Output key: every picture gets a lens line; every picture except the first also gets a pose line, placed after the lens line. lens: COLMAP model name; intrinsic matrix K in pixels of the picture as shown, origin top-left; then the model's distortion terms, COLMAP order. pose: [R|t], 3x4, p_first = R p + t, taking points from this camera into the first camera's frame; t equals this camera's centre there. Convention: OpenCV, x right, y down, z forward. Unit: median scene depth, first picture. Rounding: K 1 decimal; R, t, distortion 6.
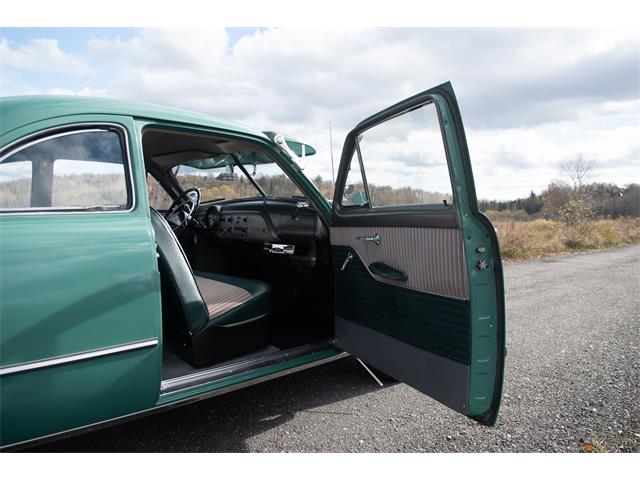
lens RADIAL K [[473.3, 0, 318.6], [0, 473.3, 238.8], [0, 0, 1]] dist [-0.025991, -0.022720]
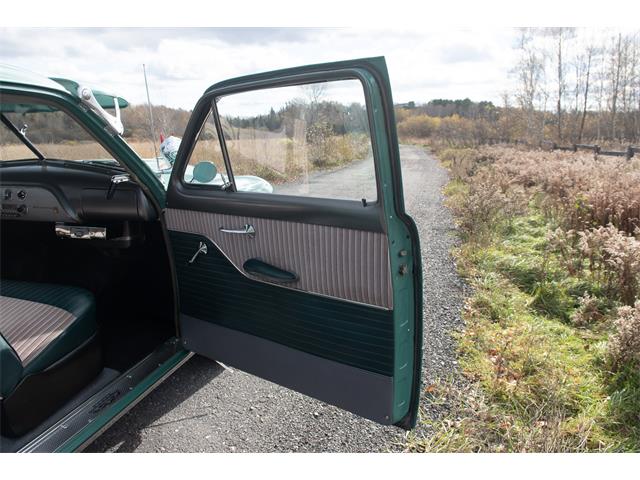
lens RADIAL K [[473.3, 0, 315.4], [0, 473.3, 238.8], [0, 0, 1]] dist [-0.025991, -0.022720]
pose [[0.868806, -0.120567, 0.480249, -0.153434], [0.035975, 0.982709, 0.181630, -0.116650], [-0.493843, -0.140524, 0.858121, 0.215236]]
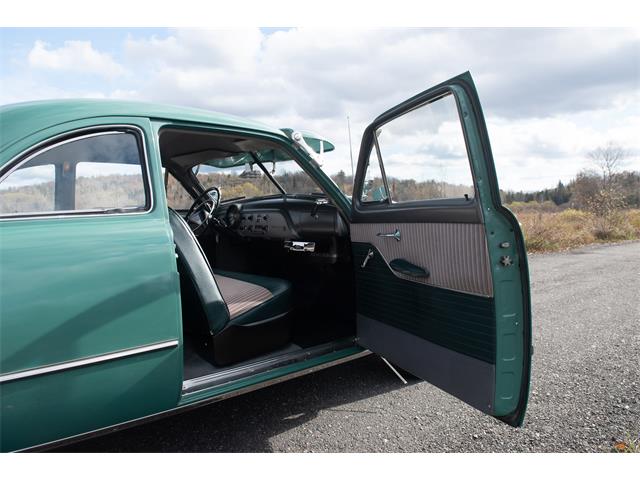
lens RADIAL K [[473.3, 0, 320.3], [0, 473.3, 239.1], [0, 0, 1]] dist [-0.025991, -0.022720]
pose [[0.998705, -0.018963, -0.047202, 0.008879], [0.019434, 0.999765, 0.009557, -0.003604], [0.047010, -0.010462, 0.998840, 0.012854]]
